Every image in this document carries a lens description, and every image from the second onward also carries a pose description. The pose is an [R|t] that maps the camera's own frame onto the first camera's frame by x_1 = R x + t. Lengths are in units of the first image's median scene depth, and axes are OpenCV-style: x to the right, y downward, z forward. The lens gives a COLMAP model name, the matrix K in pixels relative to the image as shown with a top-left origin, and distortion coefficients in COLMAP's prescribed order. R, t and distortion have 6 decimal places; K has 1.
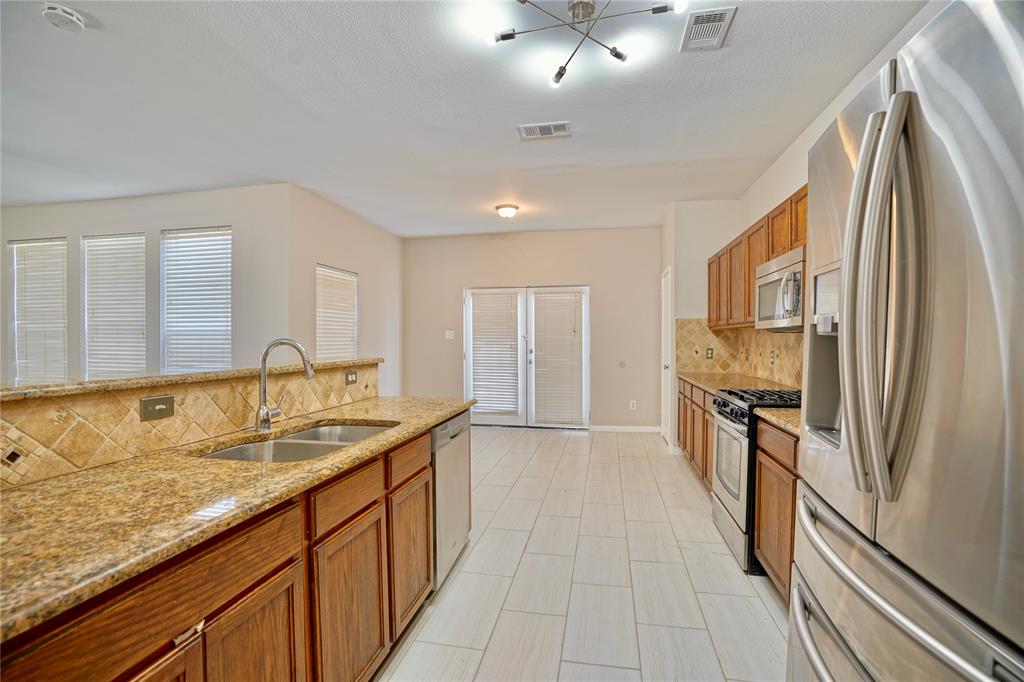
lens RADIAL K [[471.2, 0, 515.0], [0, 471.2, 343.9], [0, 0, 1]] dist [-0.045846, 0.000254]
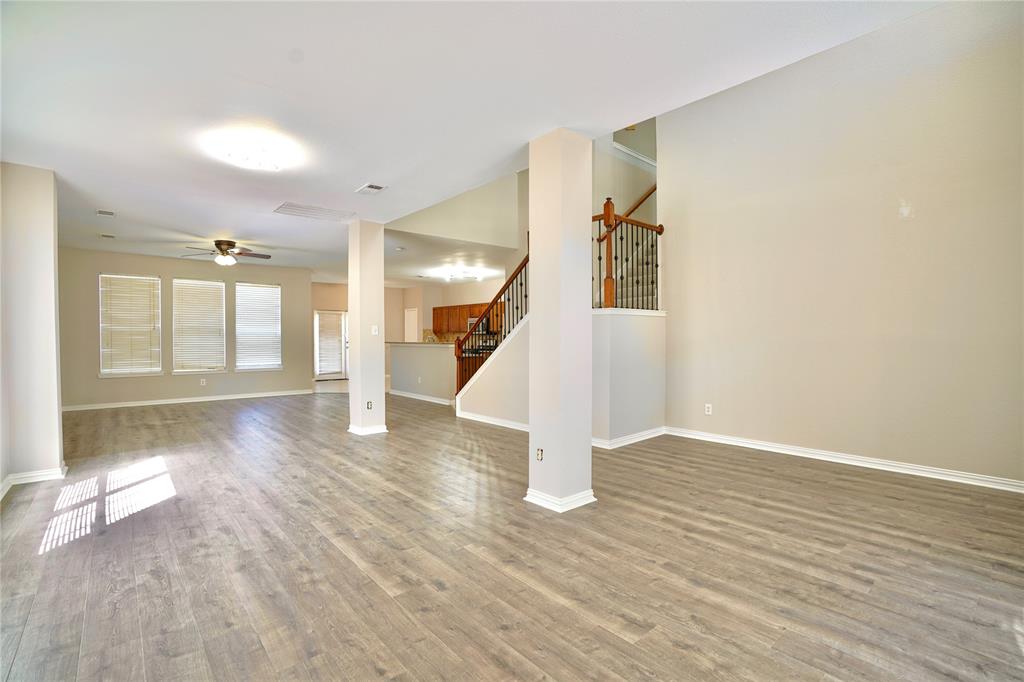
lens RADIAL K [[466.7, 0, 514.9], [0, 466.7, 343.3], [0, 0, 1]] dist [-0.067908, 0.024930]
pose [[0.621034, -0.008929, 0.783733, -1.442008], [0.004949, 0.999960, 0.007472, 0.010980], [-0.783768, -0.000761, 0.621053, -1.087552]]
